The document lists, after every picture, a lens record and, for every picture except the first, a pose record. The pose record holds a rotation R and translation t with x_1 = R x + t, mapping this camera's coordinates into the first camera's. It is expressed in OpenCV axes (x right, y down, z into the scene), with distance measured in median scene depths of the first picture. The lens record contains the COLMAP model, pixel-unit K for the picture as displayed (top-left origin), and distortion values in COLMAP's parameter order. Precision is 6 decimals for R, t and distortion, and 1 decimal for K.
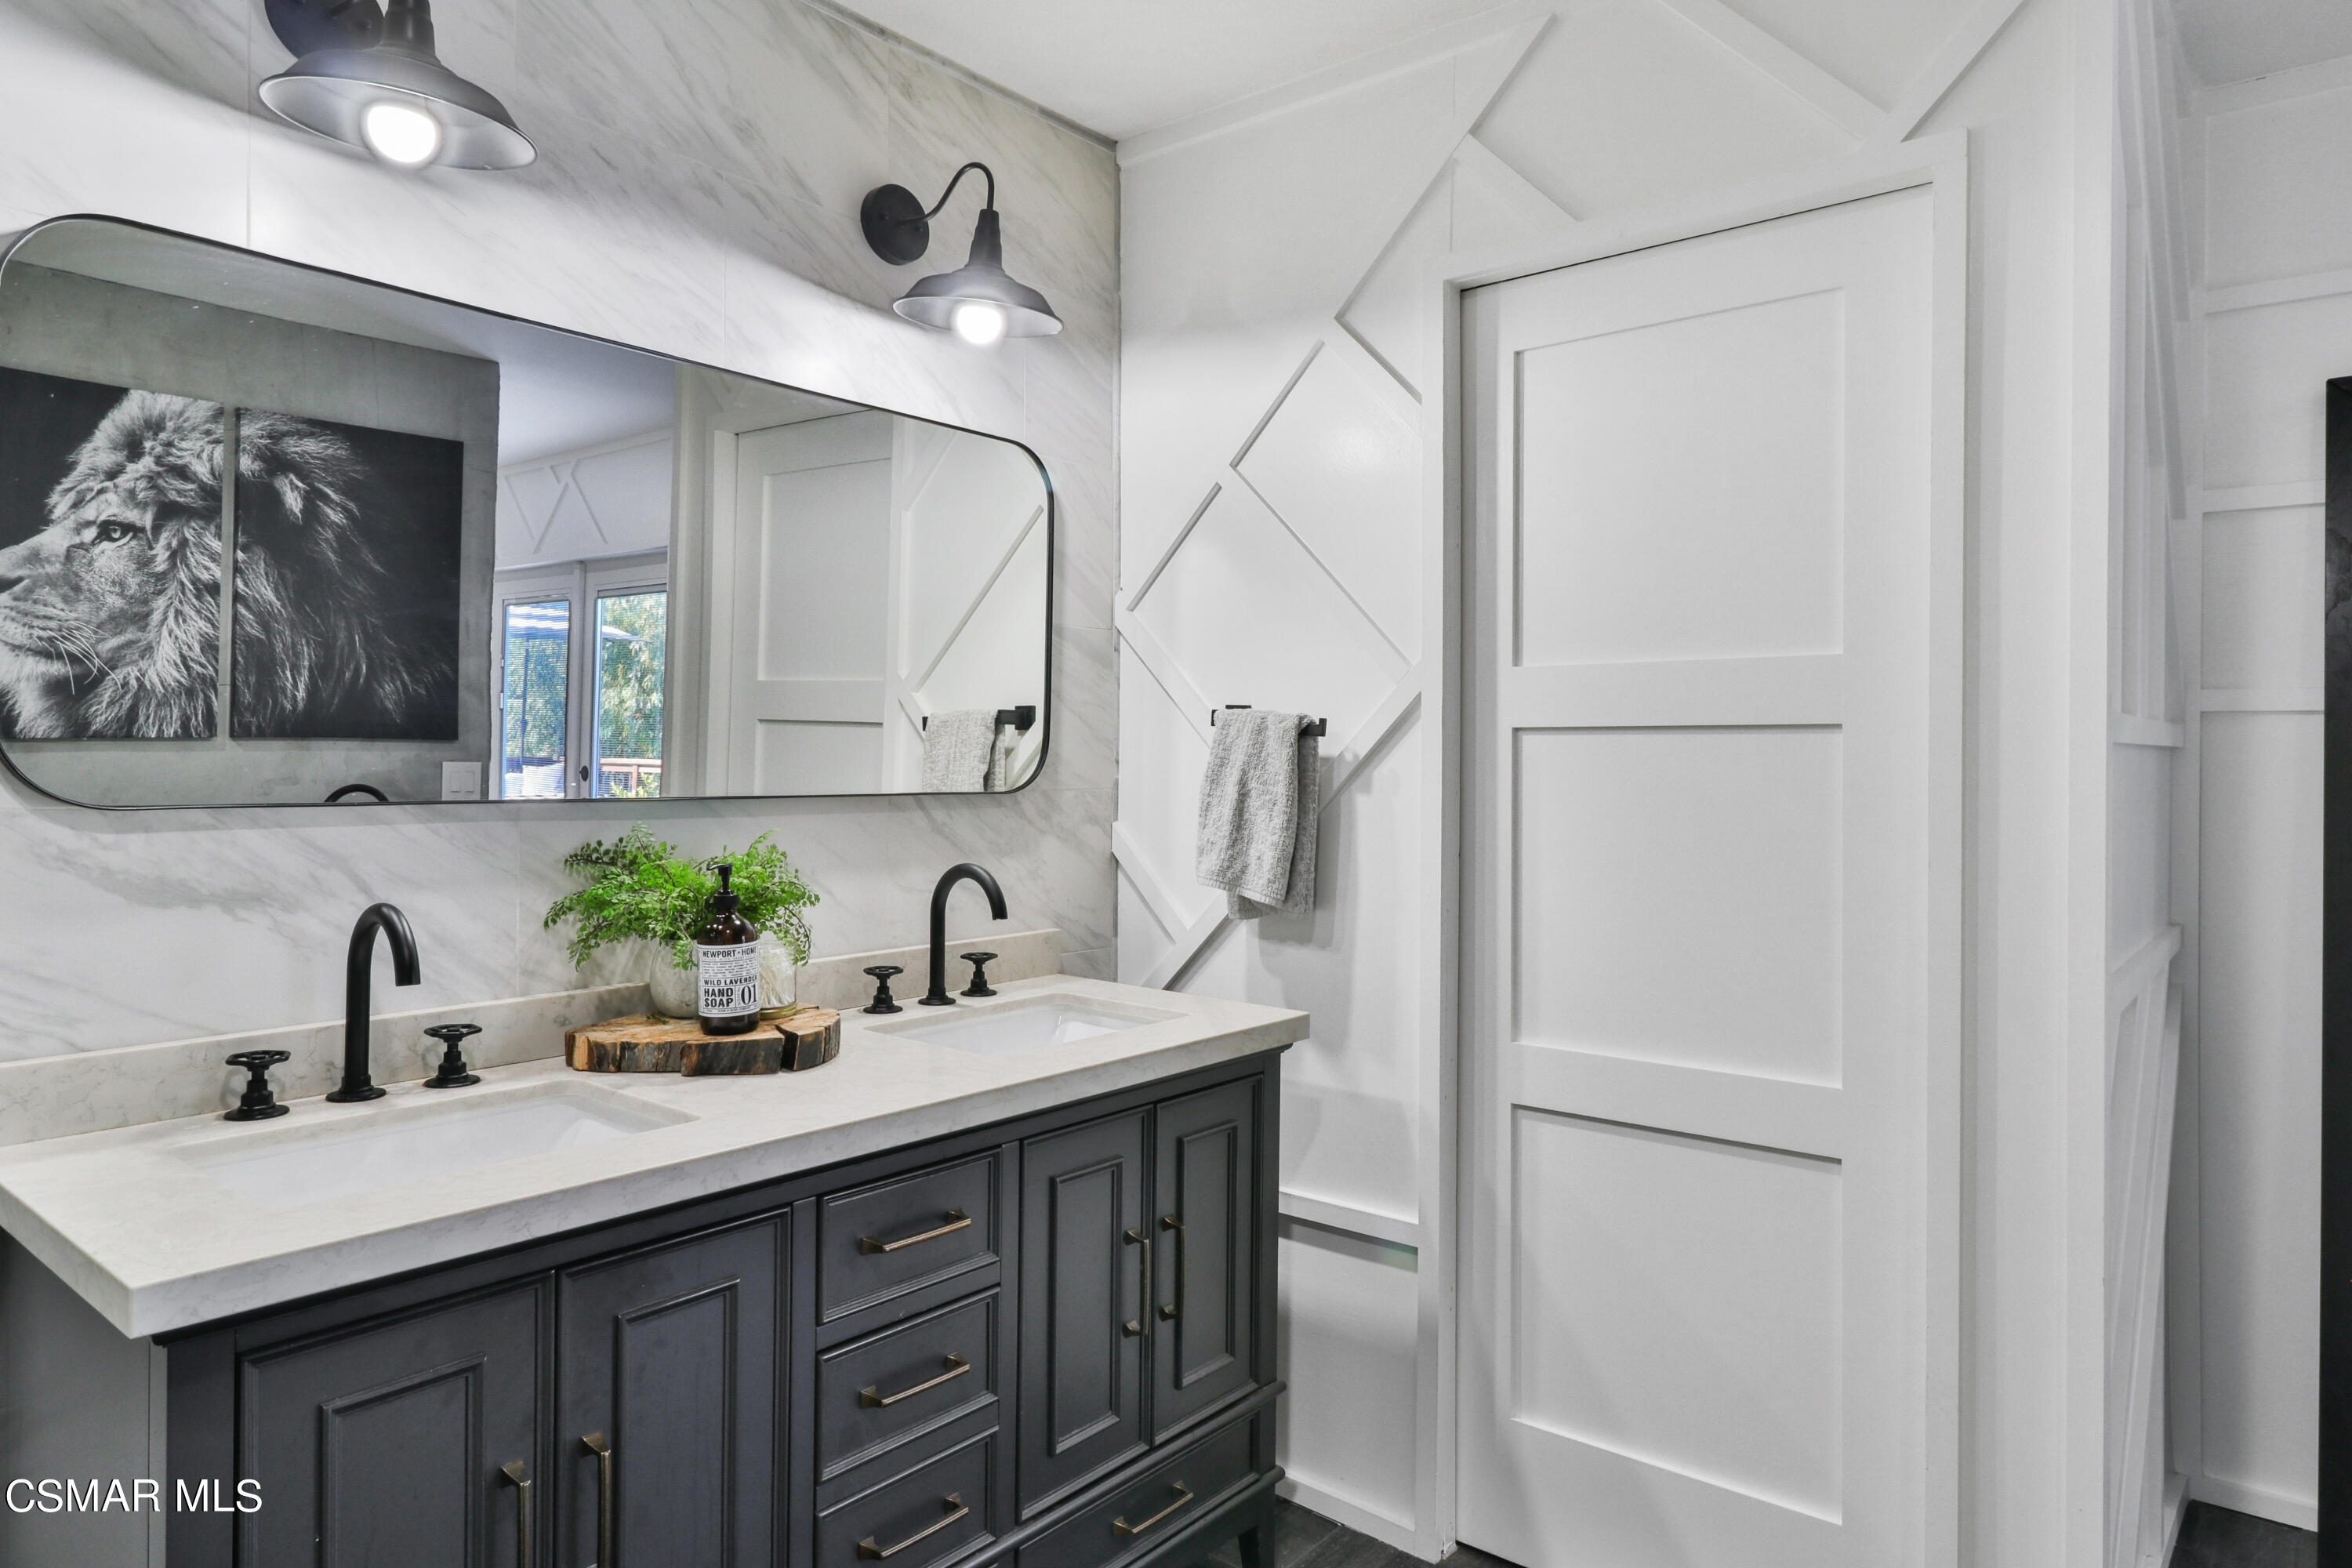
lens RADIAL K [[1422.6, 0, 1173.2], [0, 1422.6, 765.4], [0, 0, 1]] dist [0.016991, -0.001735]
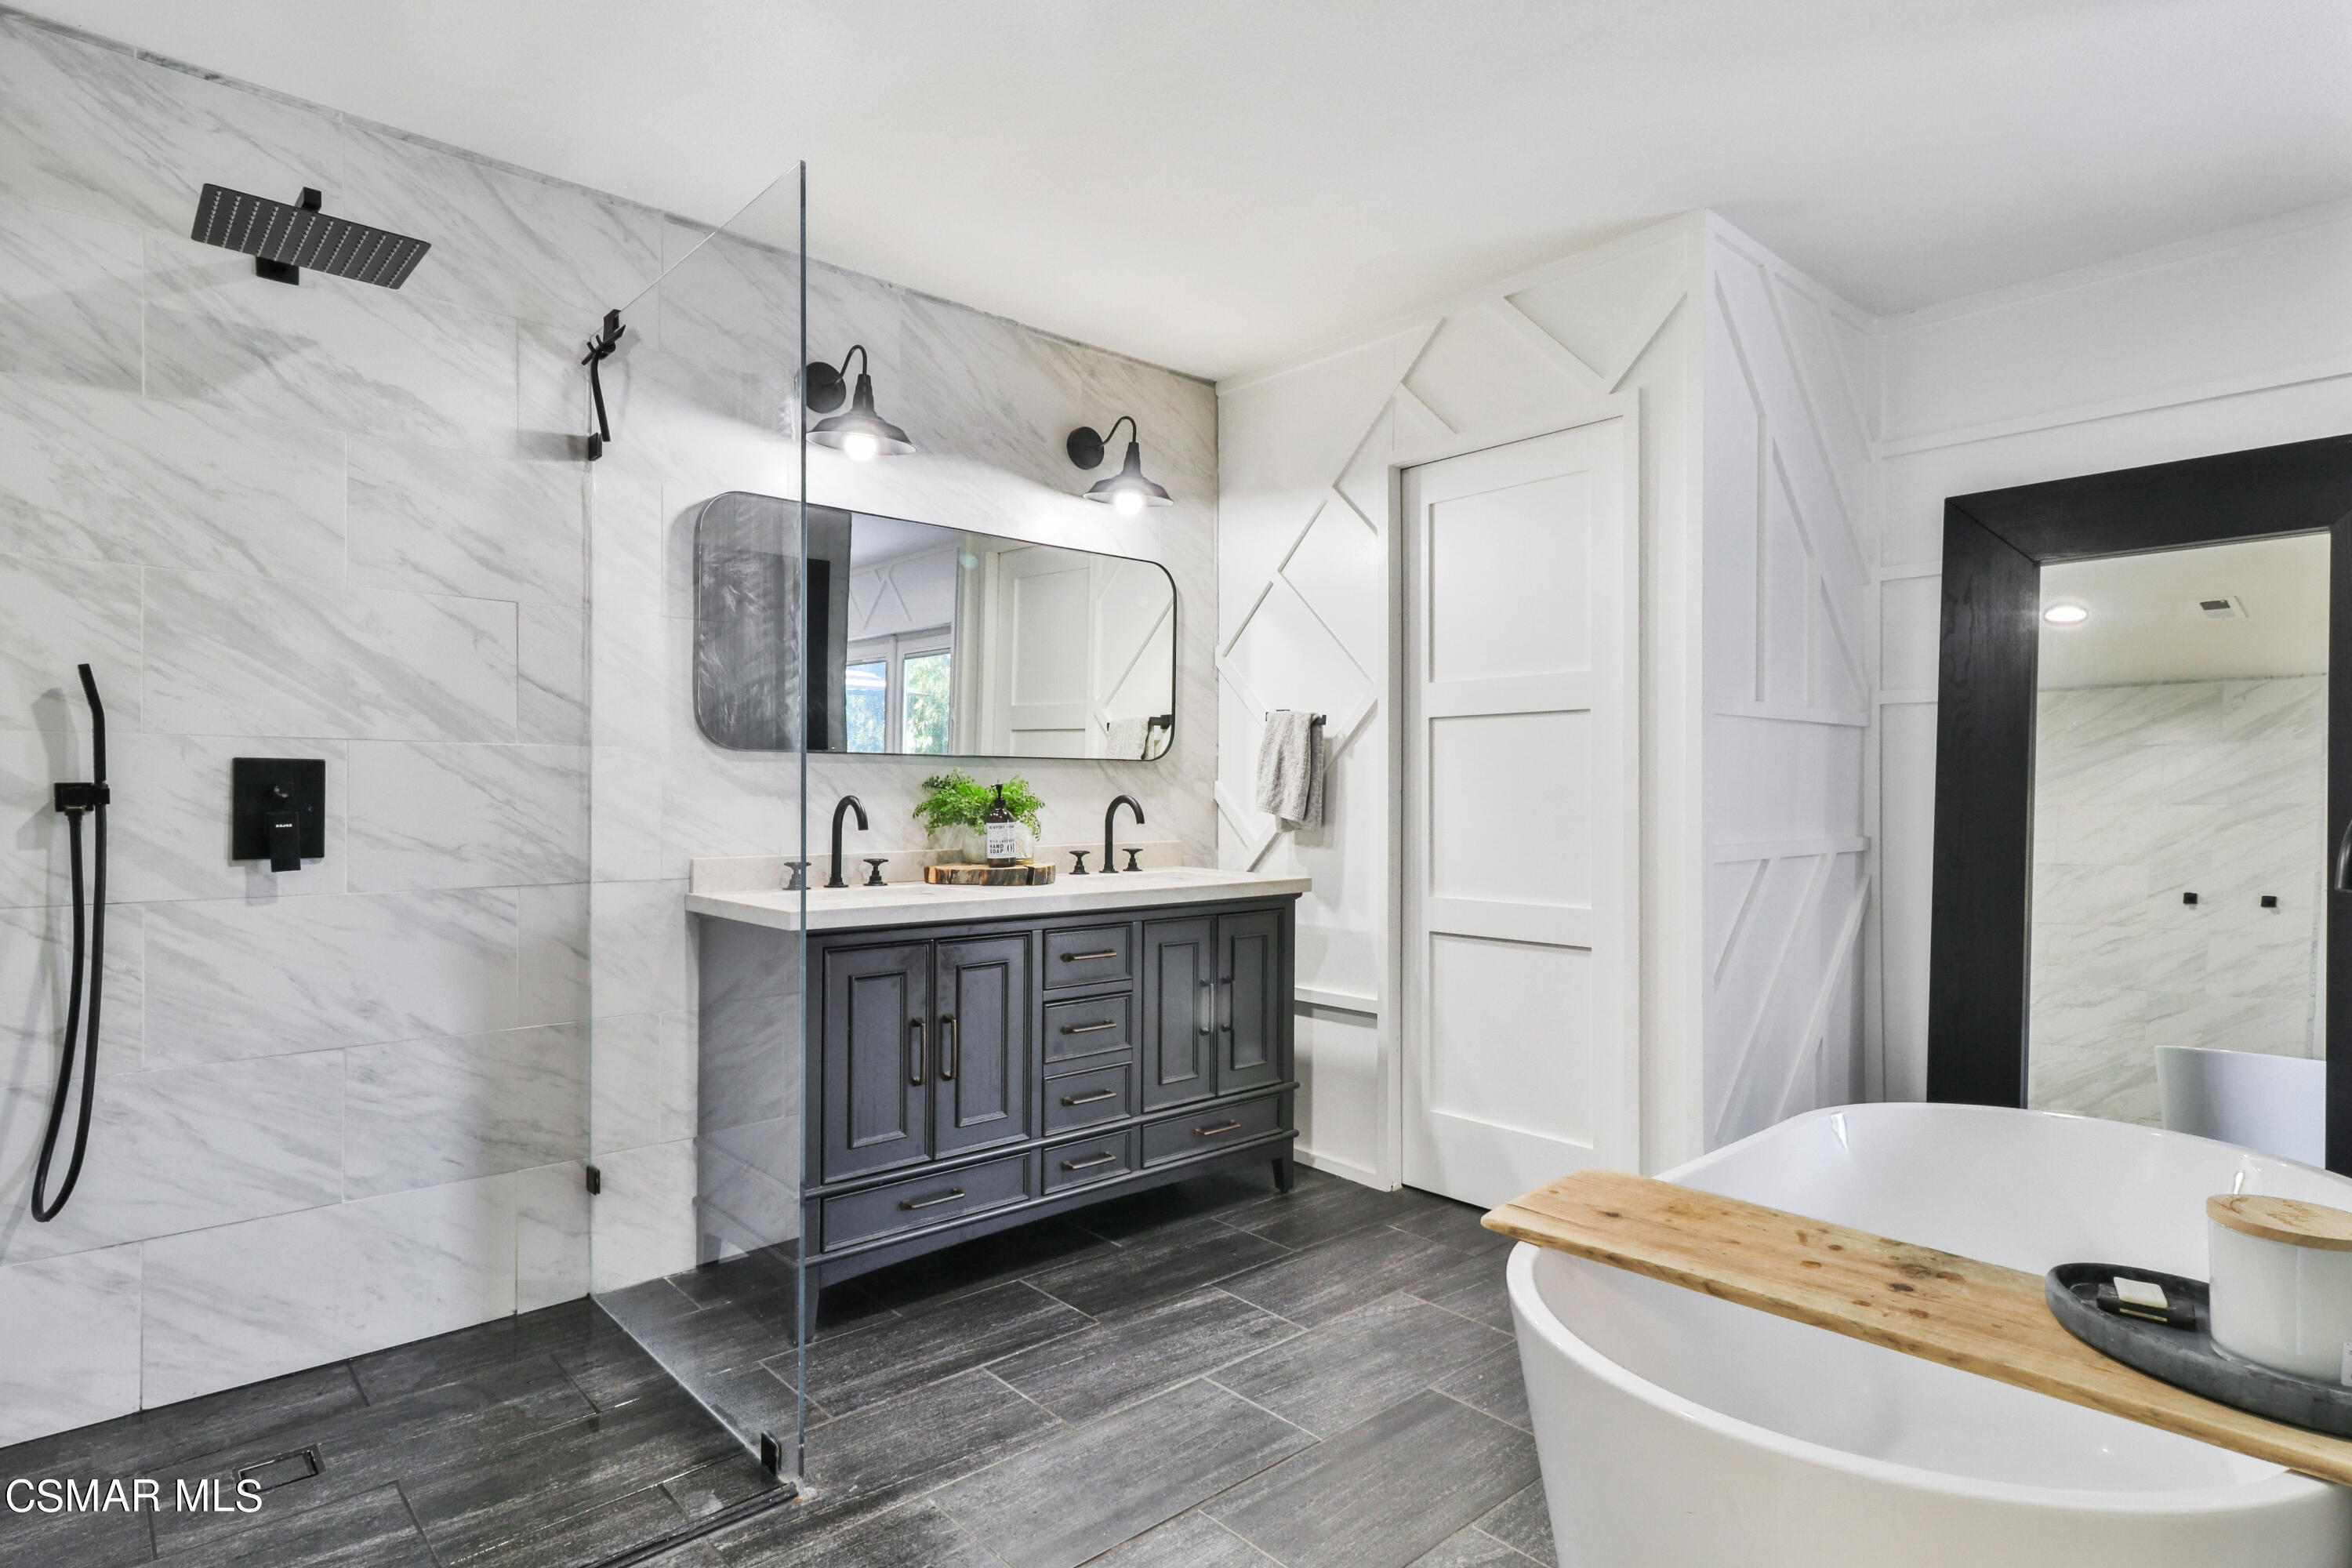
lens RADIAL K [[1205.5, 0, 1164.6], [0, 1205.5, 781.2], [0, 0, 1]] dist [0.027844, -0.011452]
pose [[0.988340, -0.006150, -0.152138, 0.141683], [0.004420, 0.999922, -0.011708, 0.068112], [0.152198, 0.010899, 0.988290, -0.523203]]
